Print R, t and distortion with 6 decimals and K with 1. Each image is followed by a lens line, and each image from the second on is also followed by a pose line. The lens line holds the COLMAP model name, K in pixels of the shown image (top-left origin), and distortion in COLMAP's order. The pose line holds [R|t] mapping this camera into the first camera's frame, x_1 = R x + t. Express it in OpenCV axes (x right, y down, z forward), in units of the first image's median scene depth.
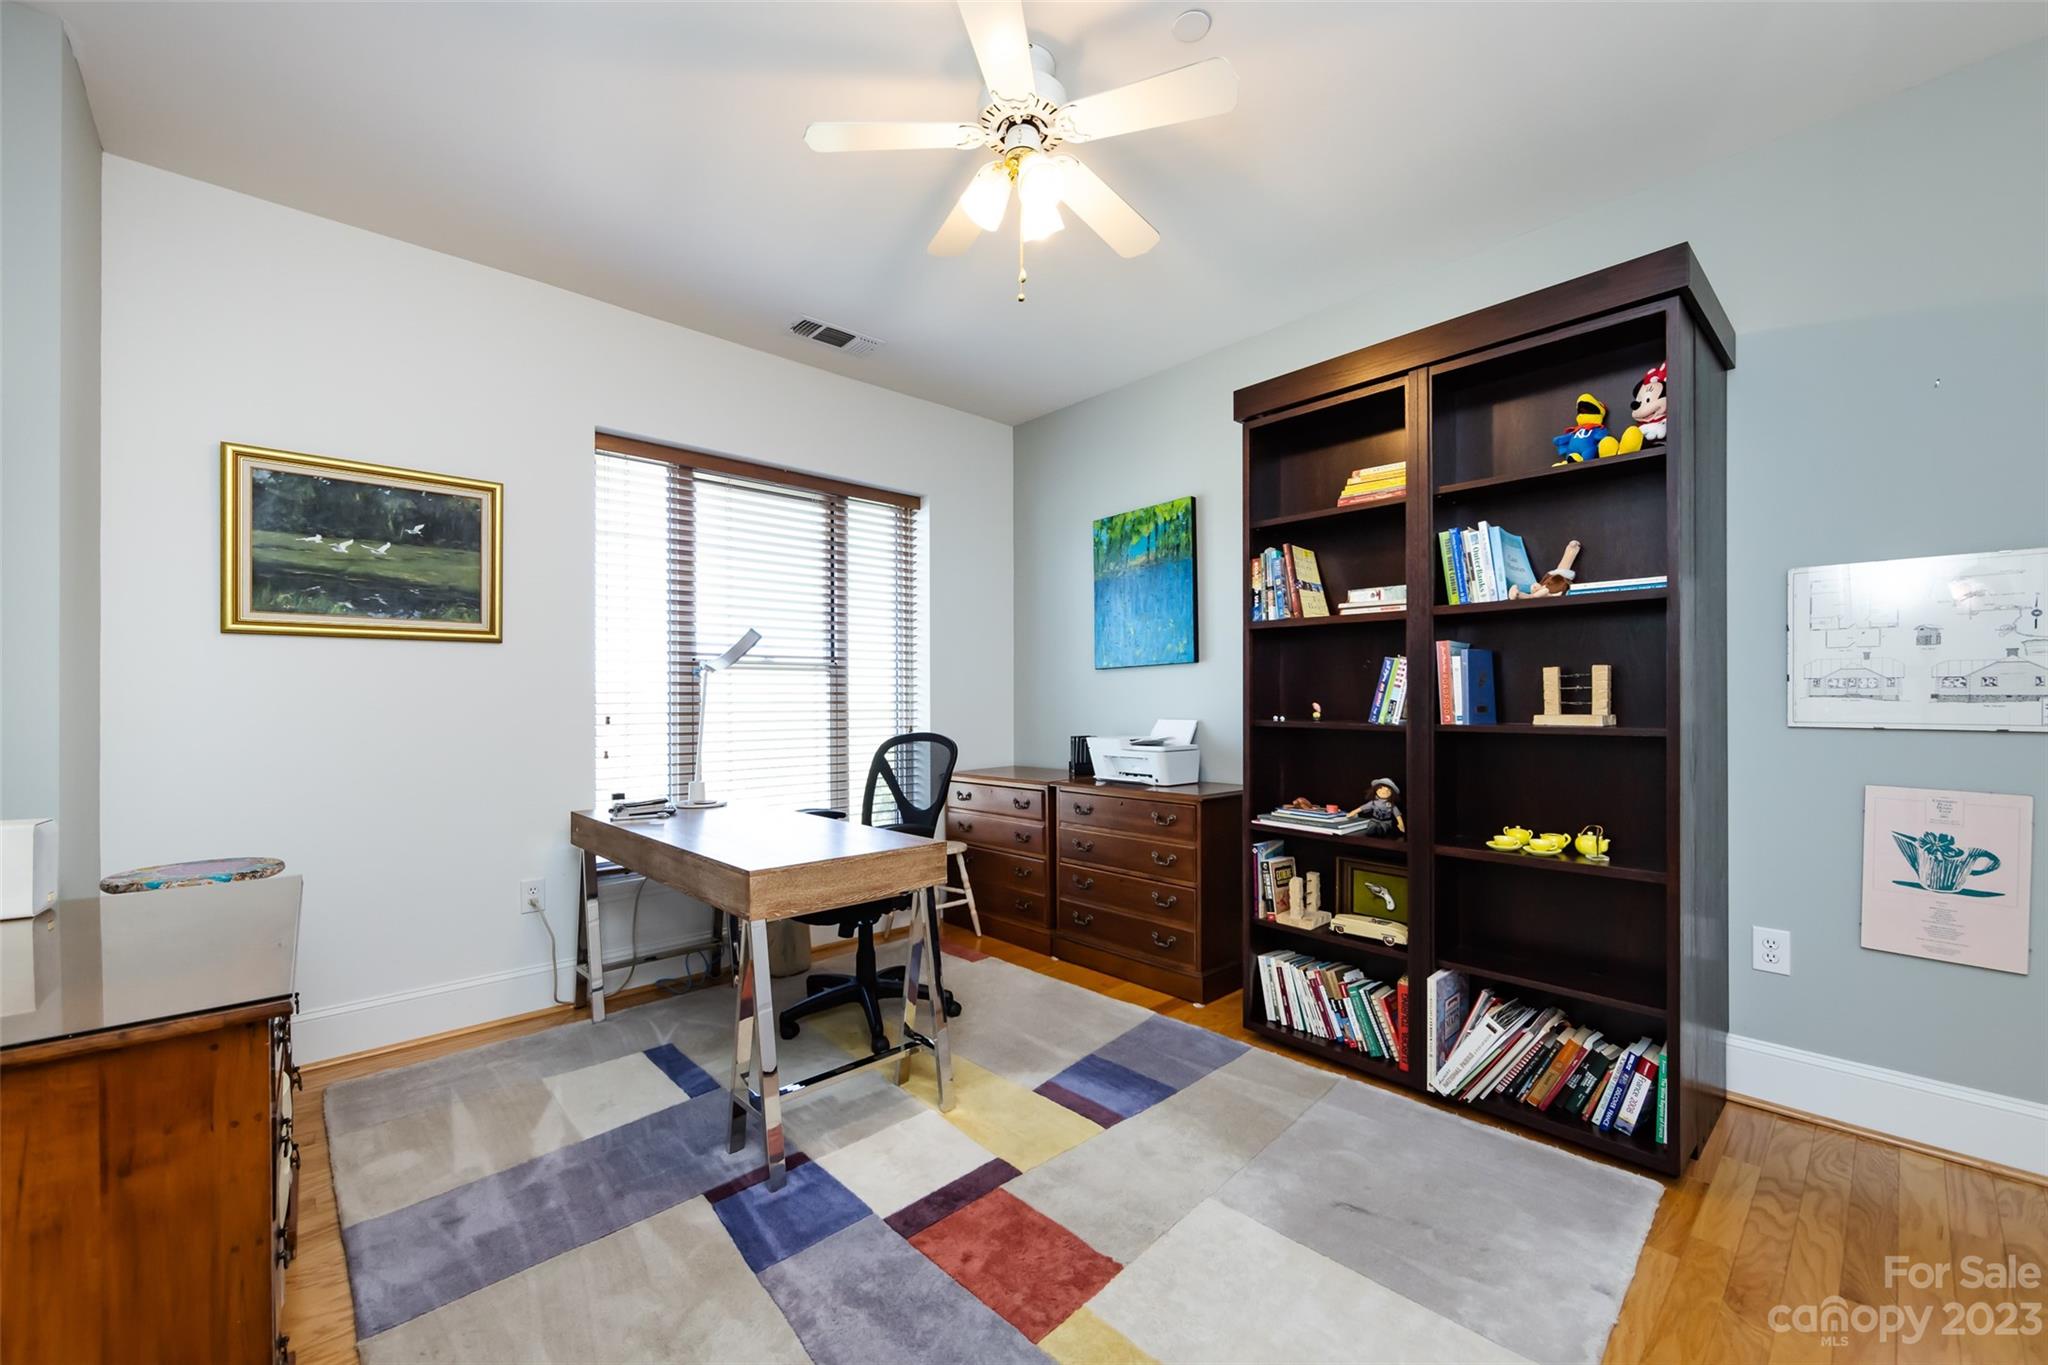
lens RADIAL K [[817.7, 0, 1017.4], [0, 817.7, 697.6], [0, 0, 1]] dist [-0.001320, -0.000077]
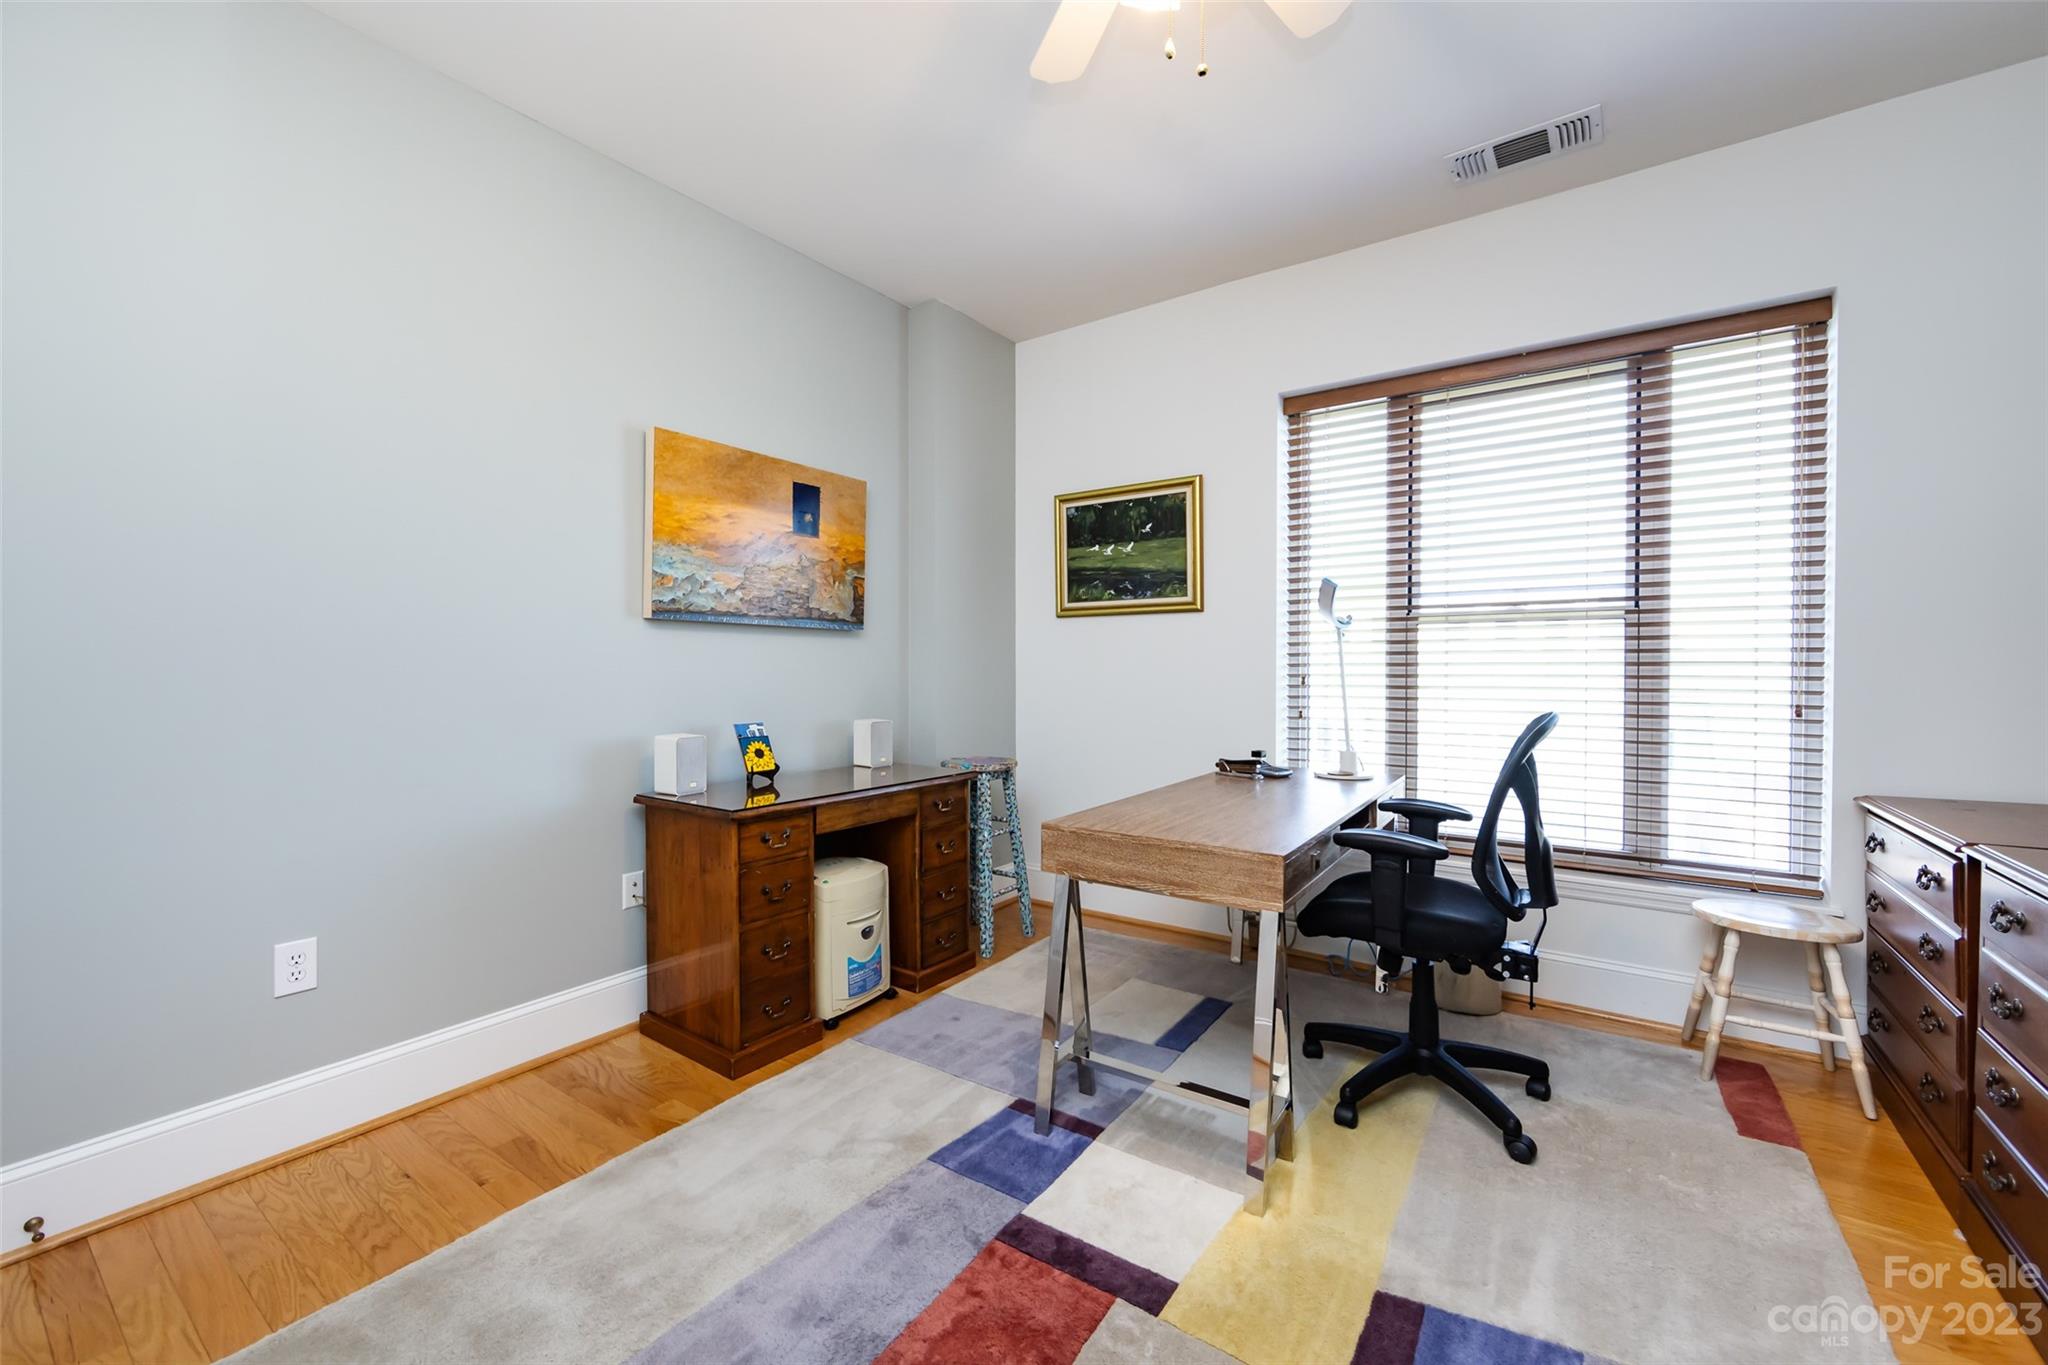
lens RADIAL K [[817.7, 0, 1021.0], [0, 817.7, 677.6], [0, 0, 1]] dist [-0.001320, -0.000077]
pose [[0.212881, 0.013318, -0.976987, 0.540063], [-0.004133, 0.999910, 0.012730, 0.015745], [0.977069, 0.001328, 0.212917, 0.593487]]
